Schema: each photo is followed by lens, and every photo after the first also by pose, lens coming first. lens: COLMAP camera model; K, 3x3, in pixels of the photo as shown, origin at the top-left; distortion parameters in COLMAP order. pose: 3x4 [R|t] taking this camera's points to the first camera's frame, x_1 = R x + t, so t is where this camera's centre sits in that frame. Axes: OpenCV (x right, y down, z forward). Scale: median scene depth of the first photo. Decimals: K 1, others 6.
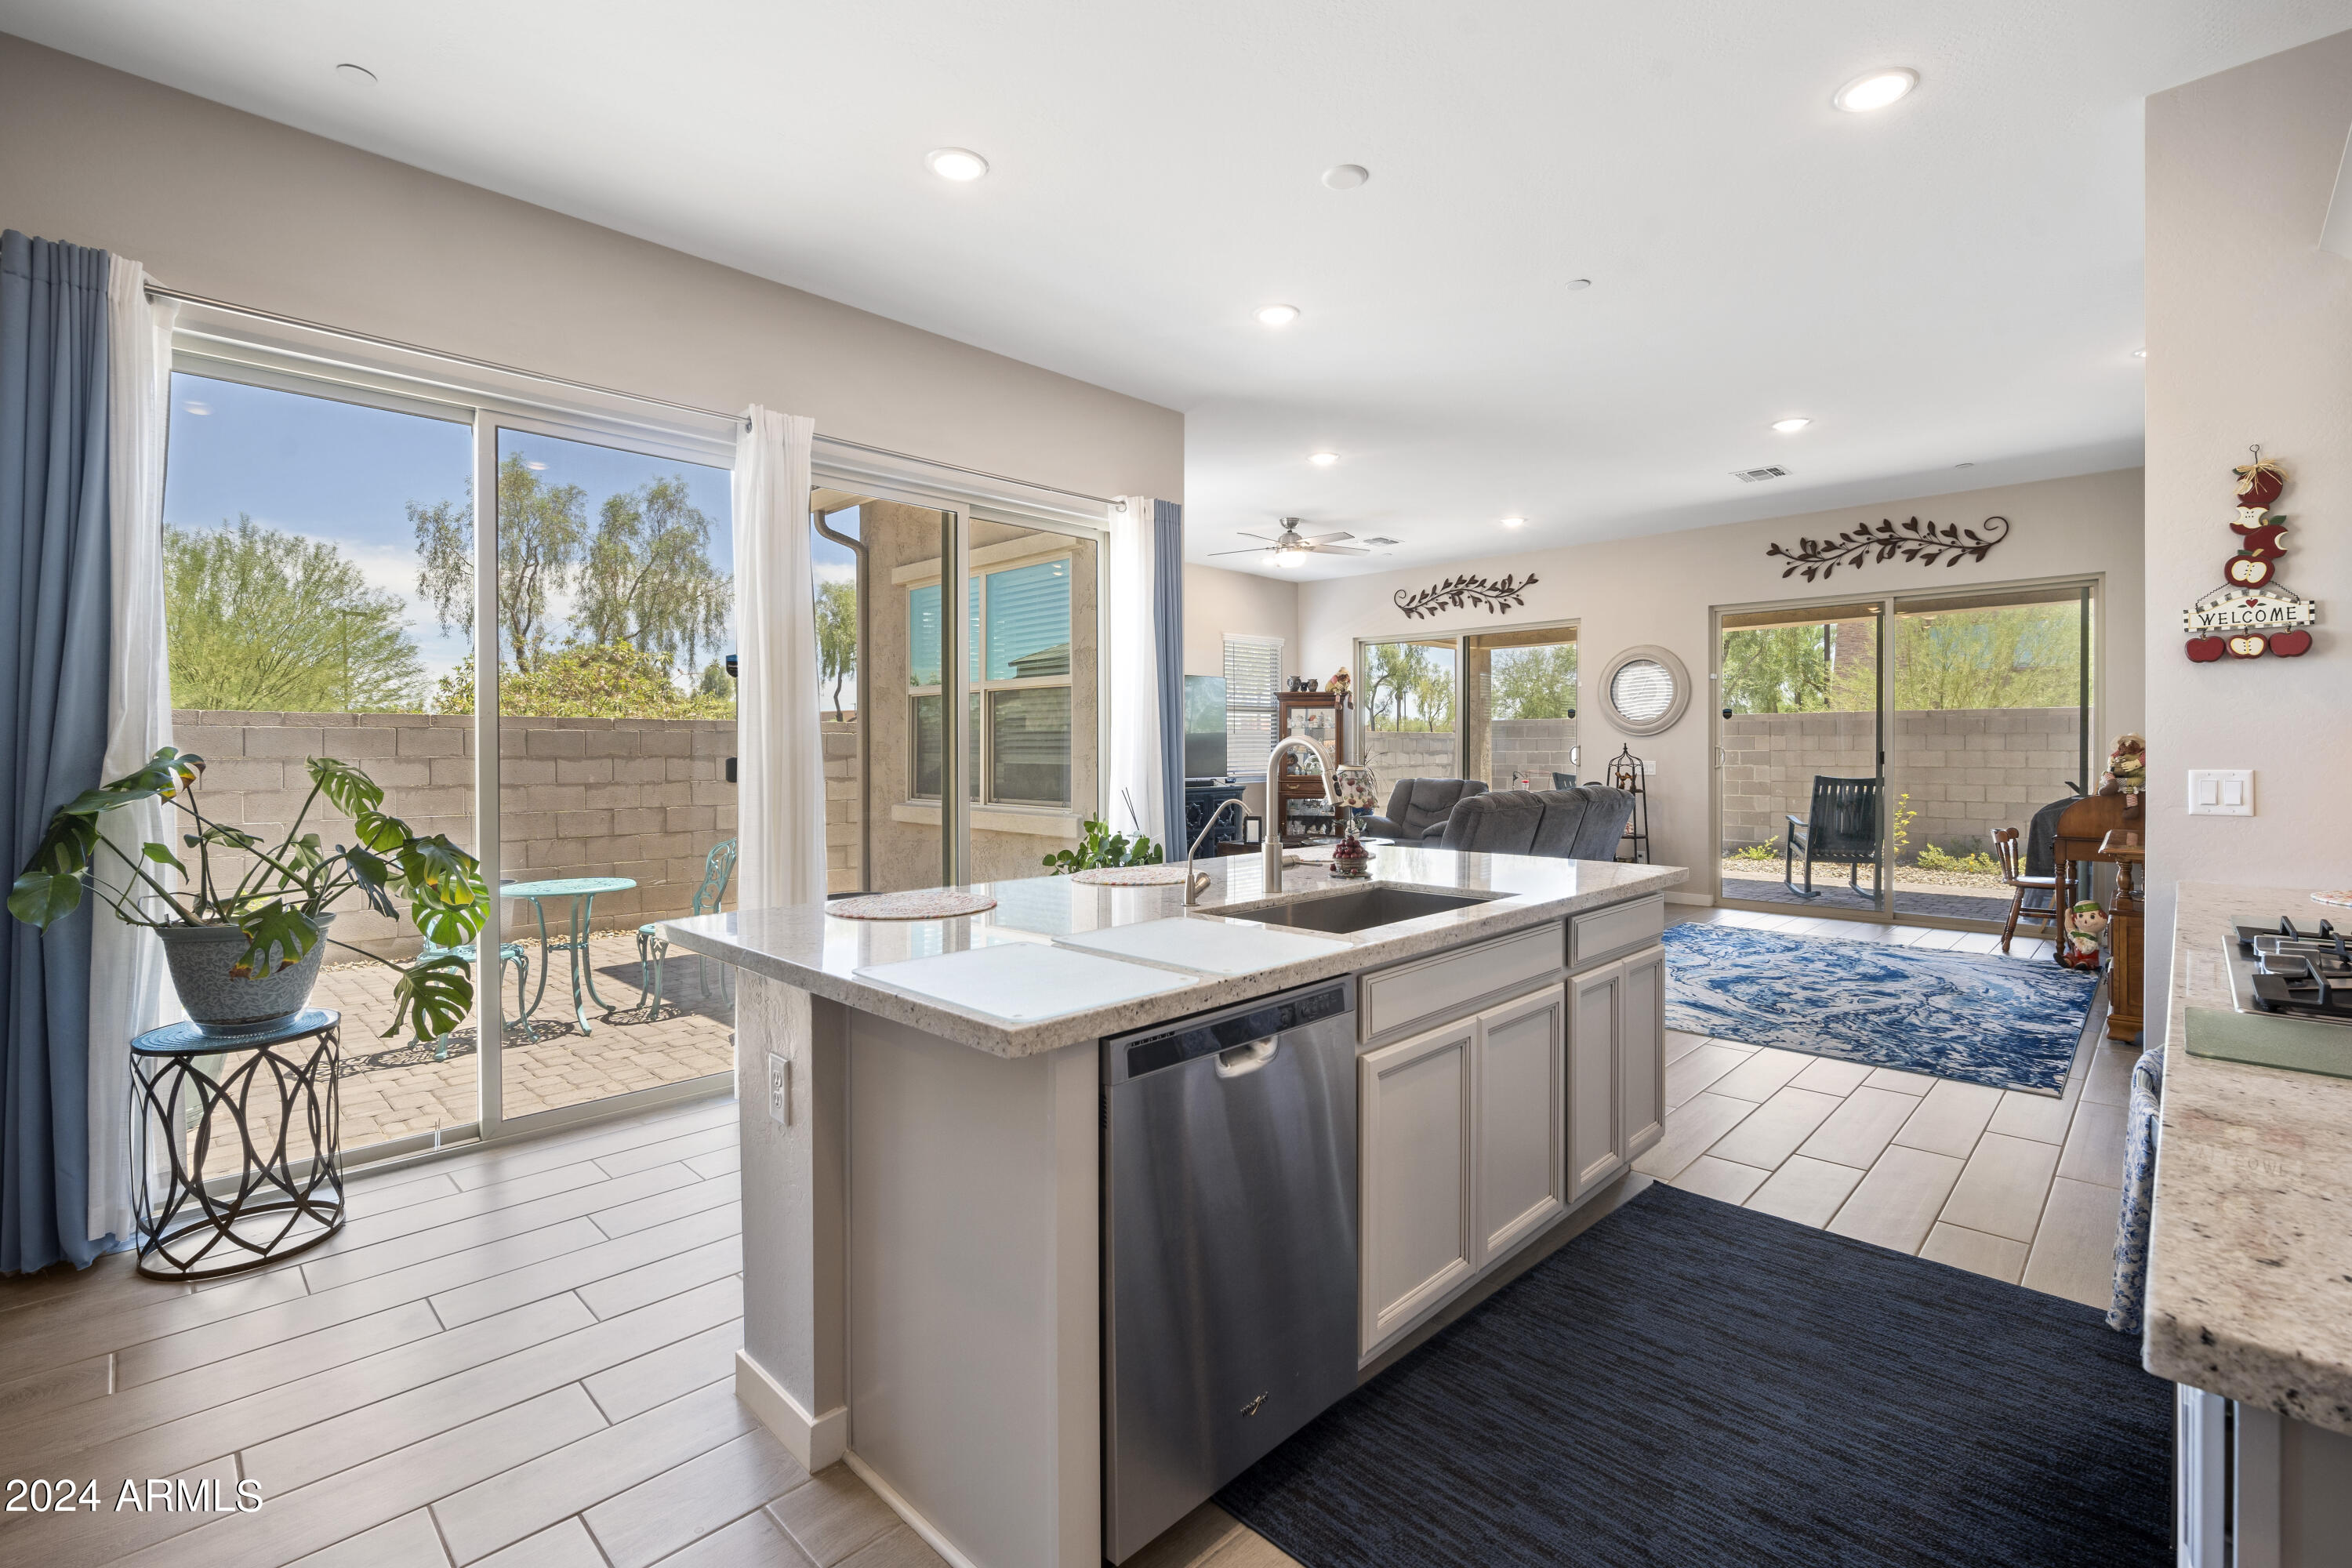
lens RADIAL K [[1043.3, 0, 1189.7], [0, 1043.3, 757.1], [0, 0, 1]] dist [-0.011774, 0.001295]
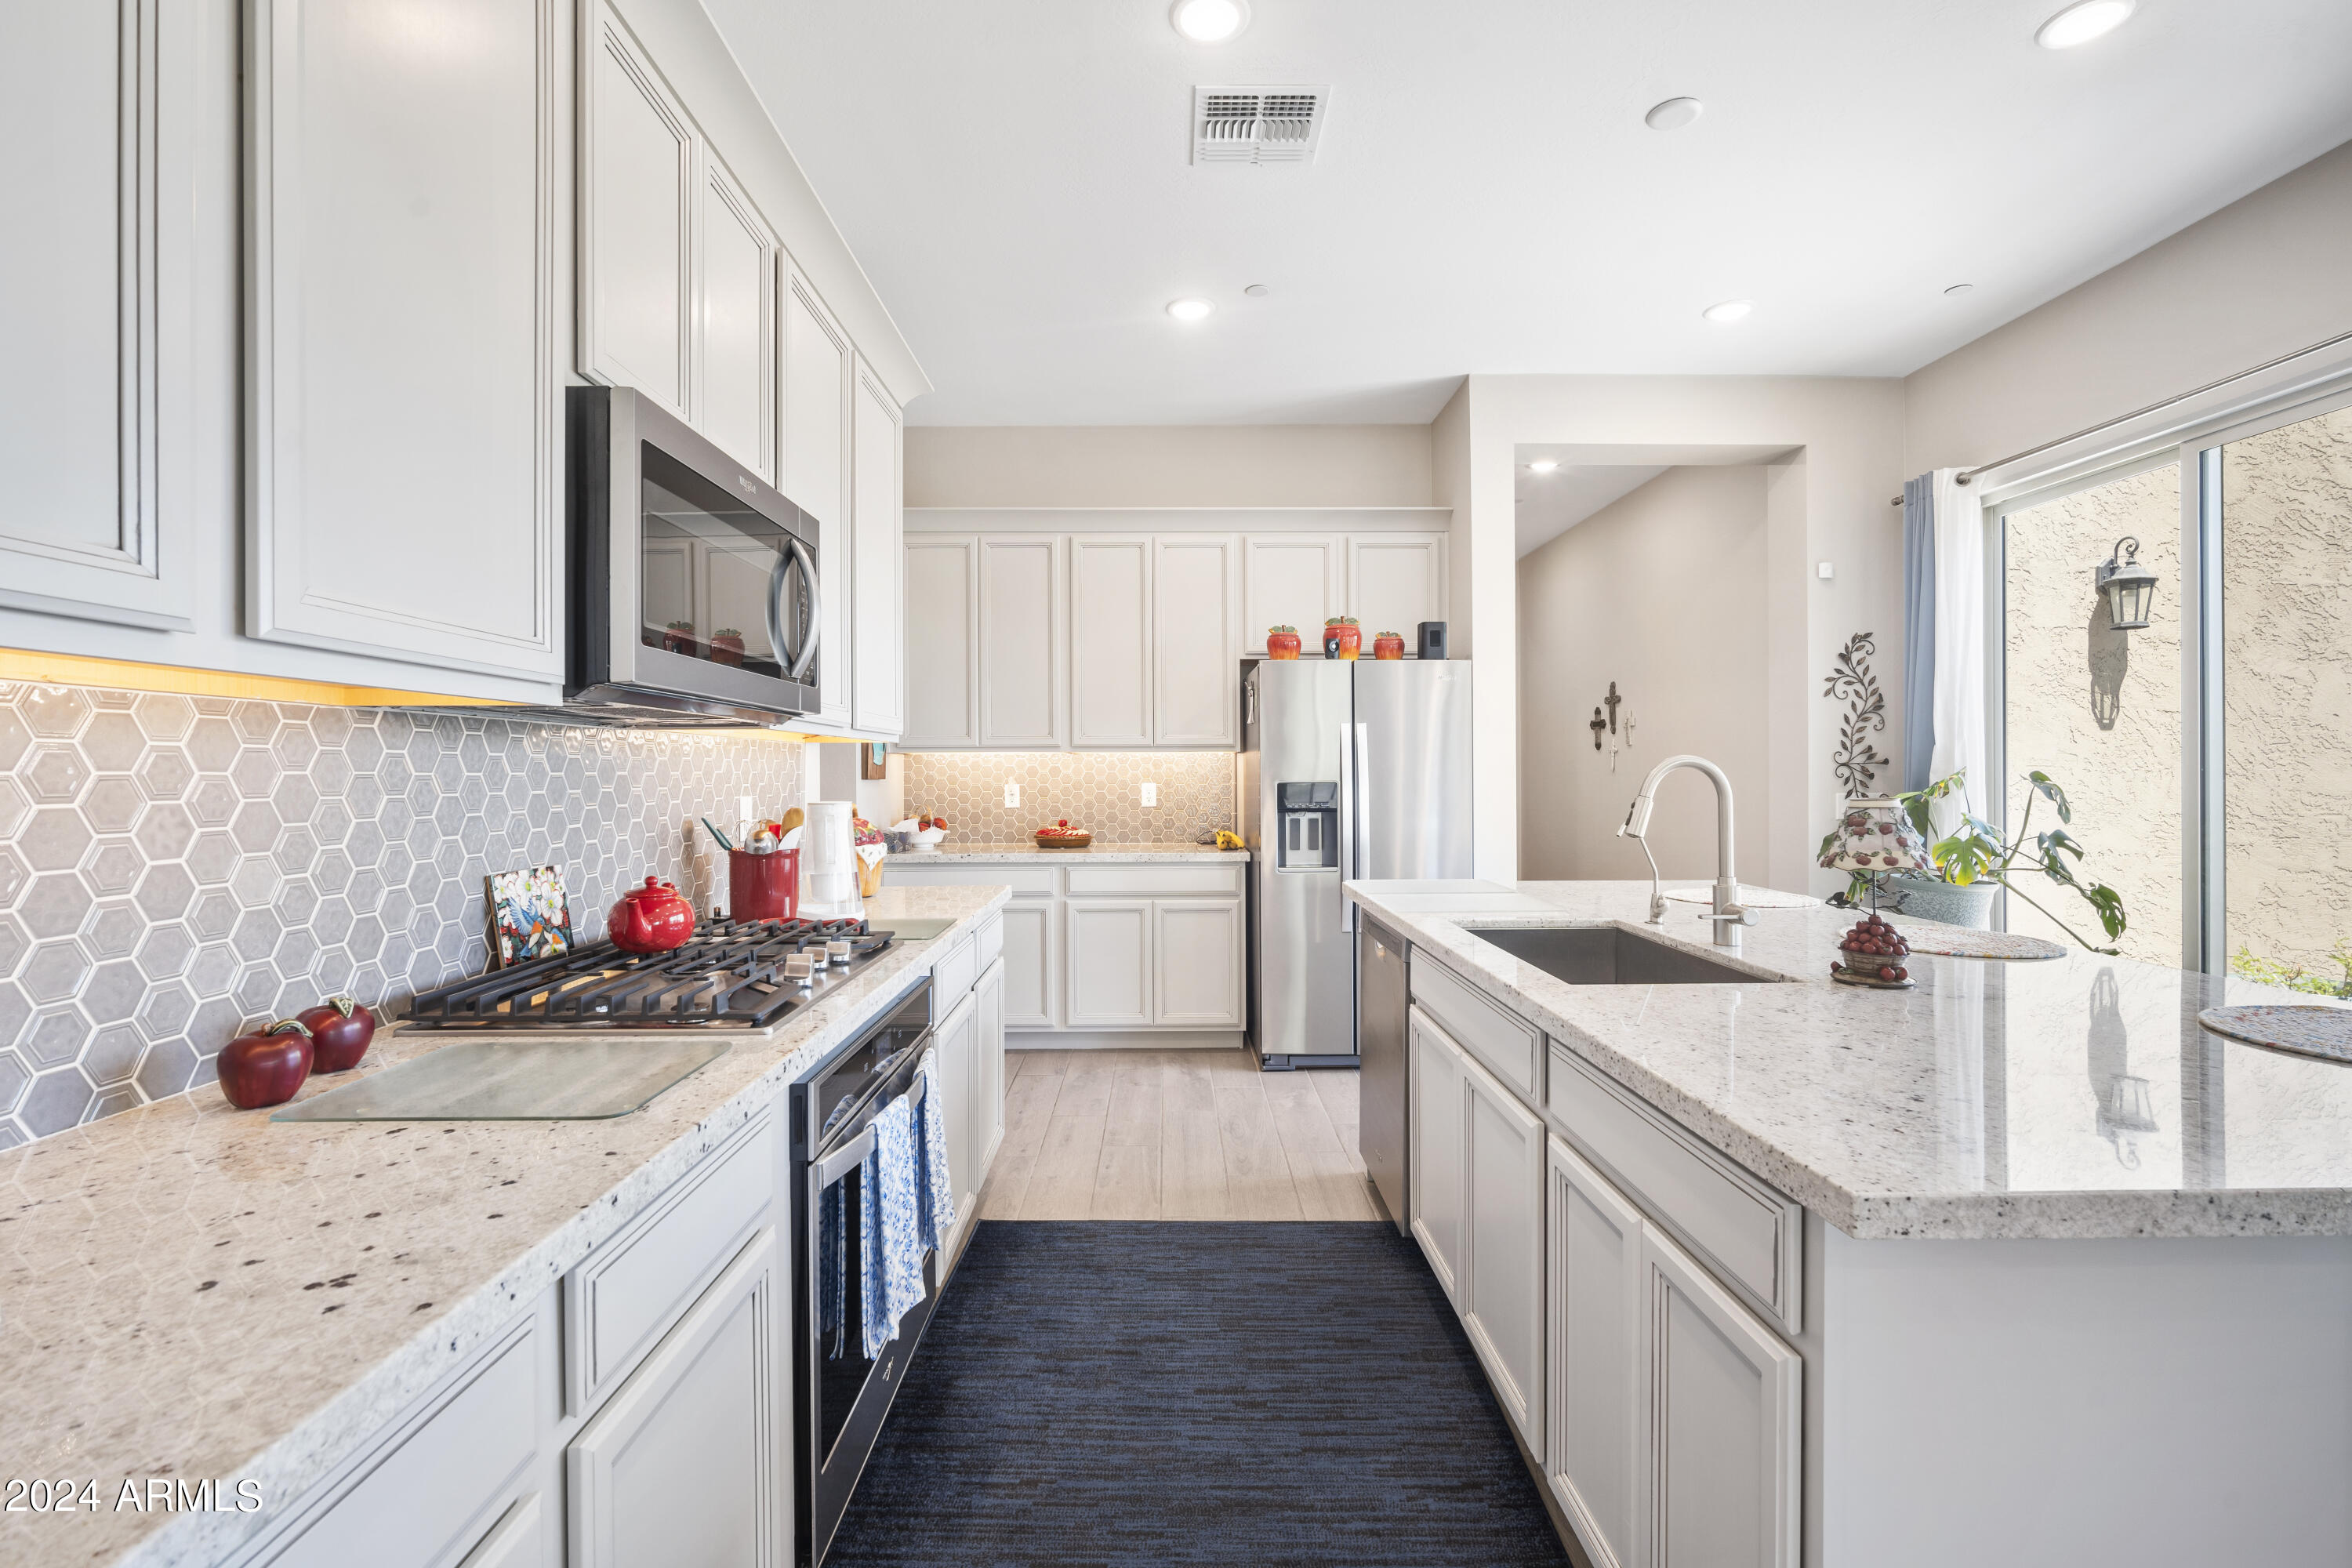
lens RADIAL K [[1023.5, 0, 1178.0], [0, 1023.5, 782.7], [0, 0, 1]] dist [-0.013868, 0.004888]
pose [[-0.709160, 0.013386, -0.704921, 0.302579], [0.000473, 0.999829, 0.018509, -0.004488], [0.705048, 0.012792, -0.709044, 0.400296]]
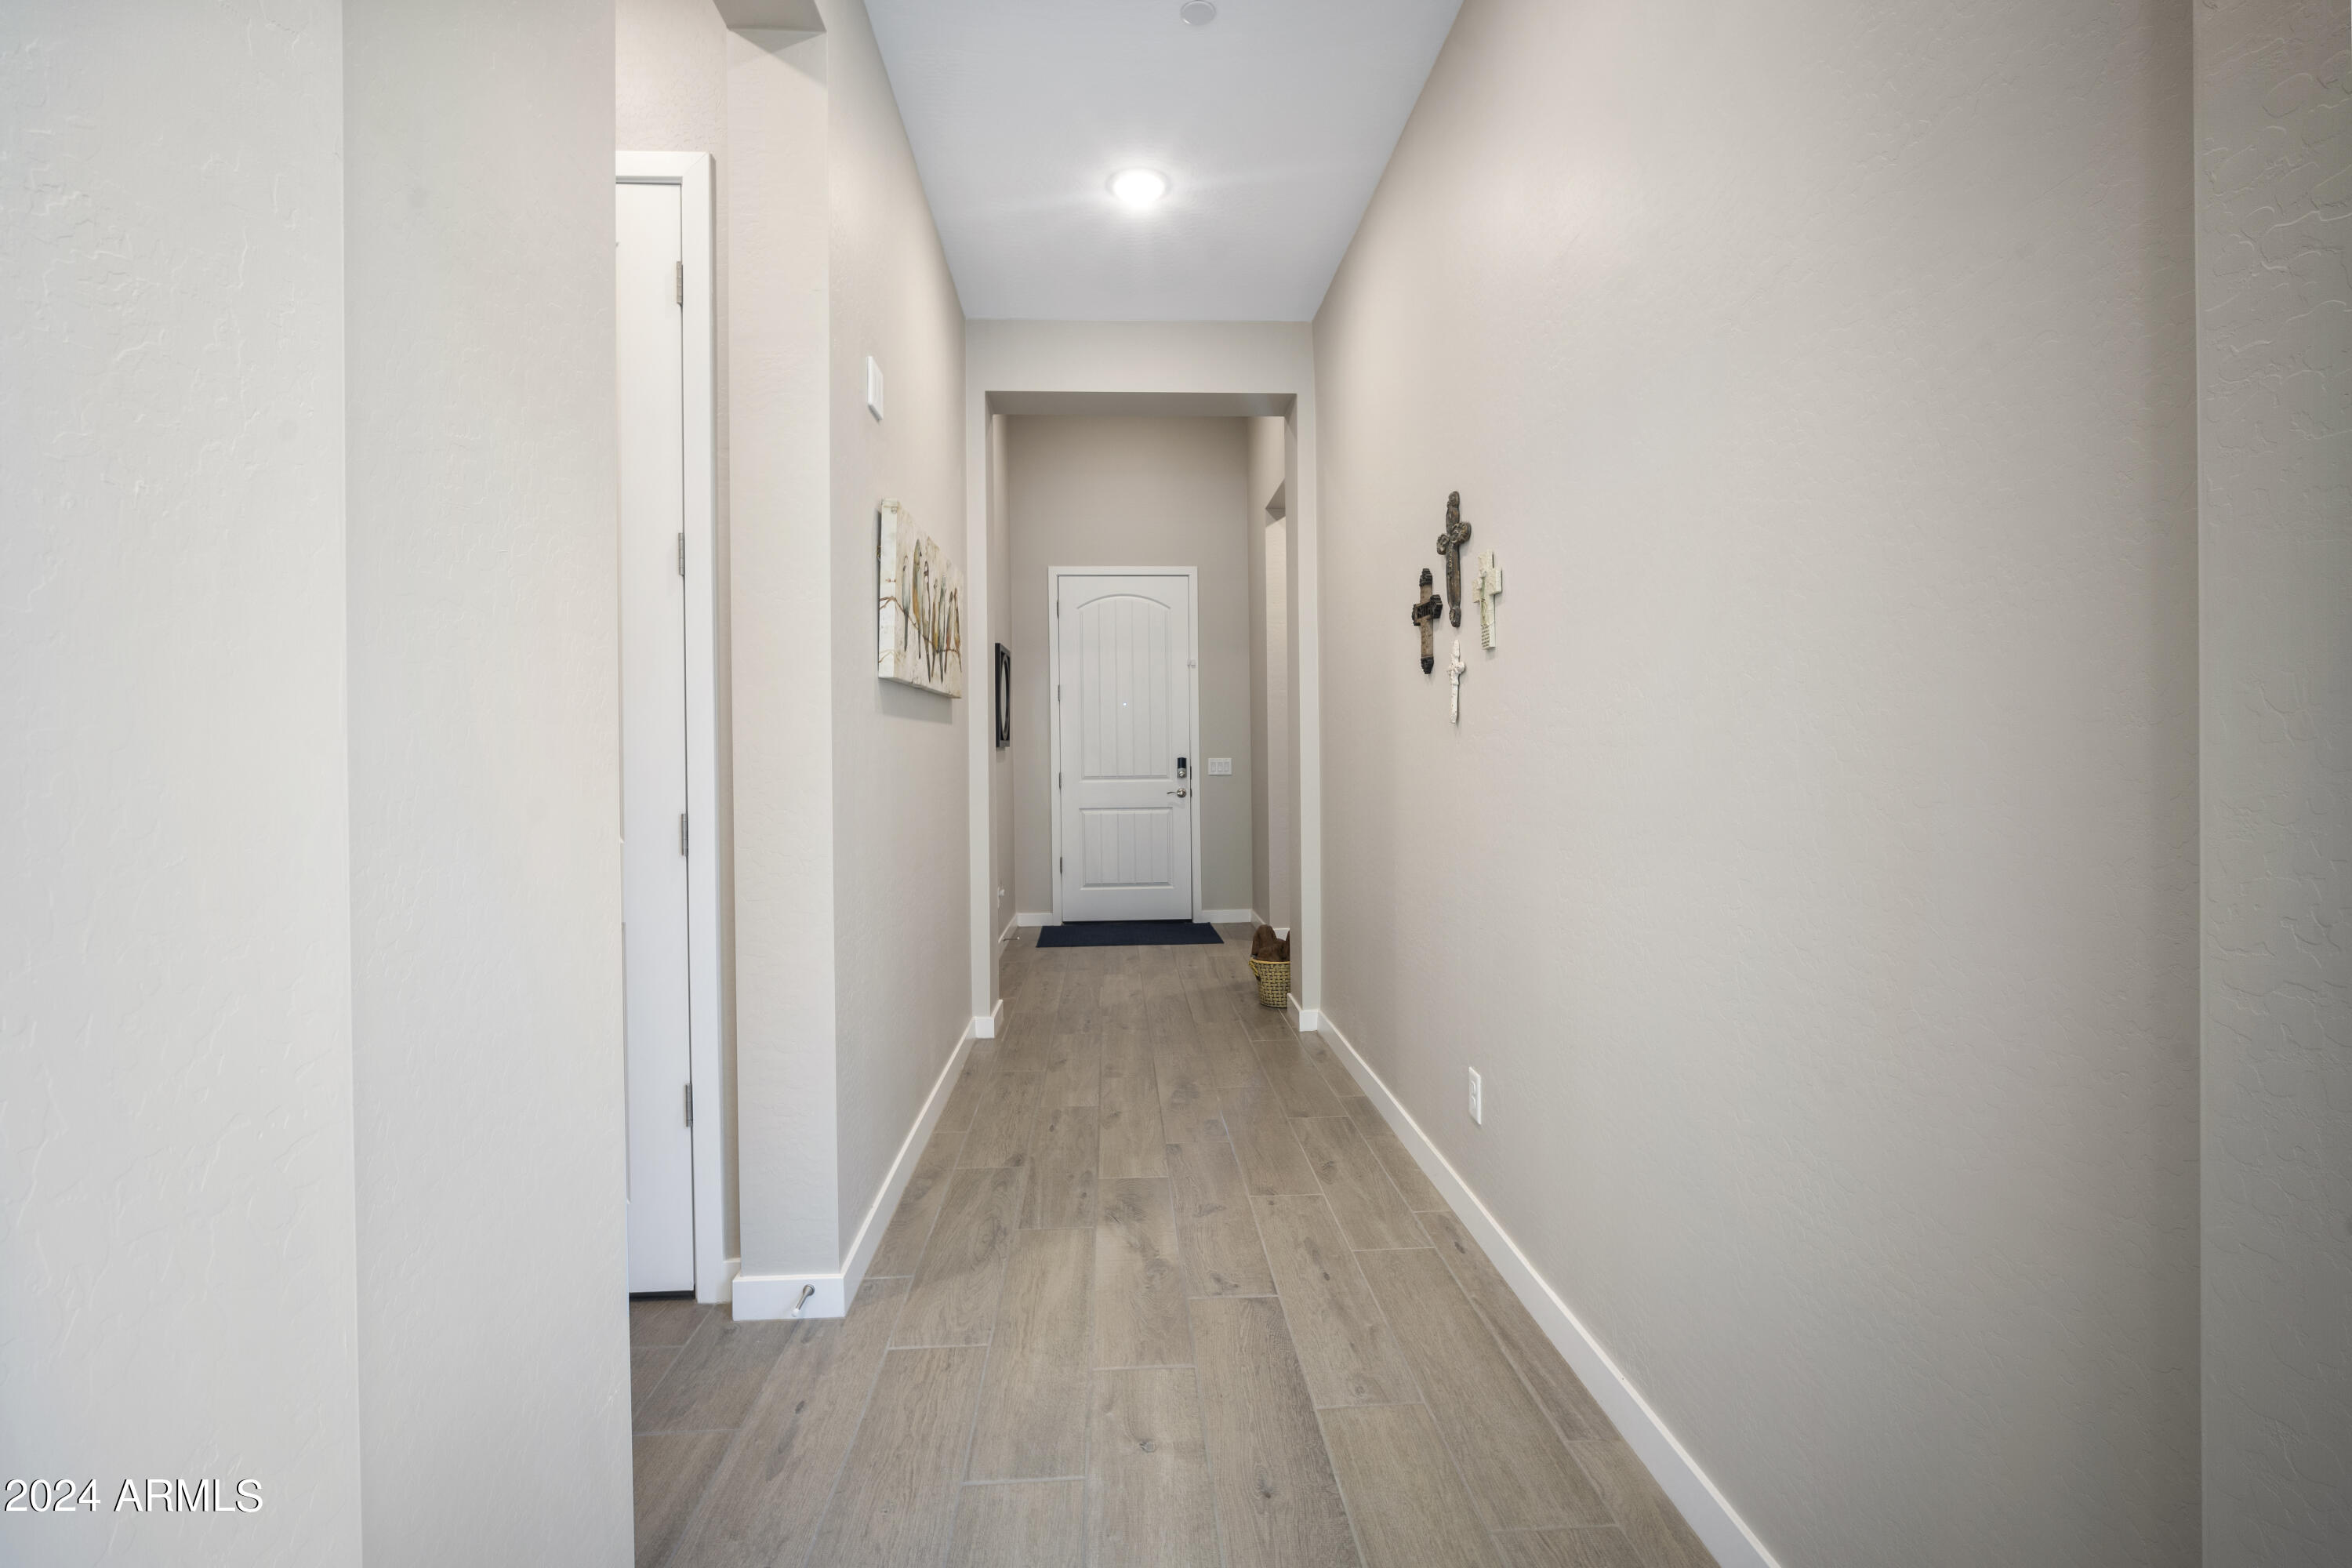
lens RADIAL K [[1036.4, 0, 1180.6], [0, 1036.4, 751.9], [0, 0, 1]] dist [-0.017006, 0.003991]
pose [[-0.670297, 0.007262, -0.742057, -0.219603], [0.005054, 0.999974, 0.005221, 0.007890], [0.742076, -0.000251, -0.670316, 0.219318]]
